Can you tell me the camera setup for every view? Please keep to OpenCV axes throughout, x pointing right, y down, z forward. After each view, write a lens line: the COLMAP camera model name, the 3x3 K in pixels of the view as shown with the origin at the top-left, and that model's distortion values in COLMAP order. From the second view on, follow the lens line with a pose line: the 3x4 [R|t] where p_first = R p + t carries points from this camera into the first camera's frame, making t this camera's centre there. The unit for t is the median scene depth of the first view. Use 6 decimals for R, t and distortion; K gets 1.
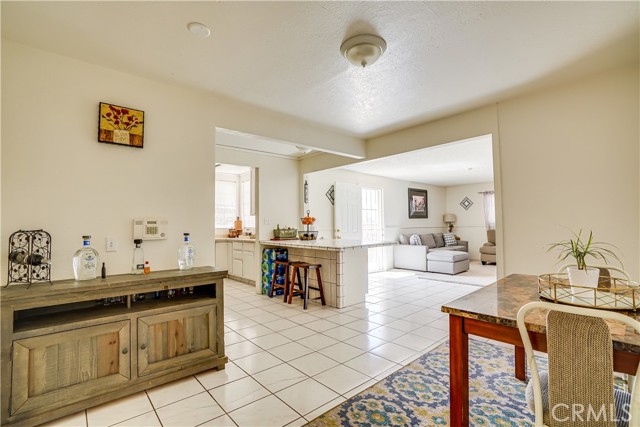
lens RADIAL K [[297.9, 0, 321.1], [0, 297.9, 213.2], [0, 0, 1]] dist [-0.072171, 0.030572]
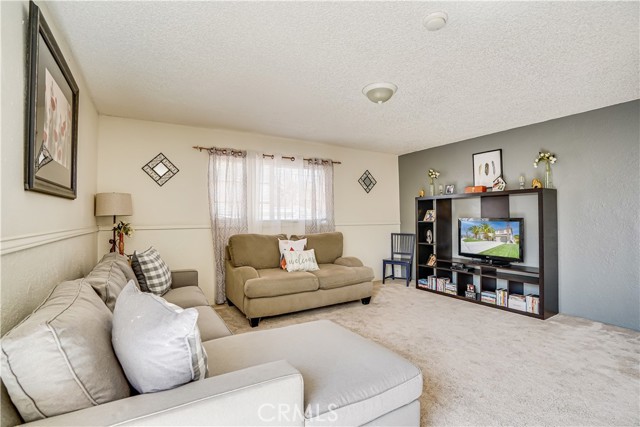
lens RADIAL K [[297.9, 0, 321.1], [0, 297.9, 213.2], [0, 0, 1]] dist [-0.072171, 0.030572]
pose [[0.179868, 0.020463, 0.983478, 0.161518], [-0.033079, 0.999344, -0.014743, 0.024810], [-0.983134, -0.029880, 0.180427, 0.752852]]
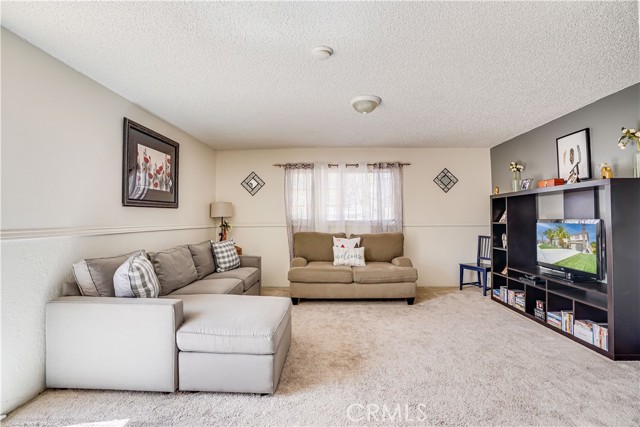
lens RADIAL K [[297.9, 0, 321.1], [0, 297.9, 213.2], [0, 0, 1]] dist [-0.072171, 0.030572]
pose [[0.686763, 0.018002, 0.726658, 0.195360], [-0.028196, 0.999601, 0.001884, 0.017456], [-0.726334, -0.021782, 0.686997, 0.558149]]
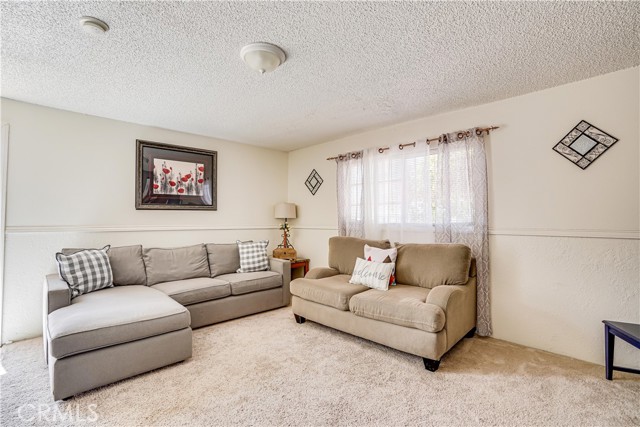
lens RADIAL K [[297.9, 0, 321.1], [0, 297.9, 213.2], [0, 0, 1]] dist [-0.072171, 0.030572]
pose [[0.998055, 0.010299, 0.061487, 0.499908], [-0.011254, 0.999821, 0.015211, 0.012489], [-0.061319, -0.015873, 0.997992, 0.516638]]
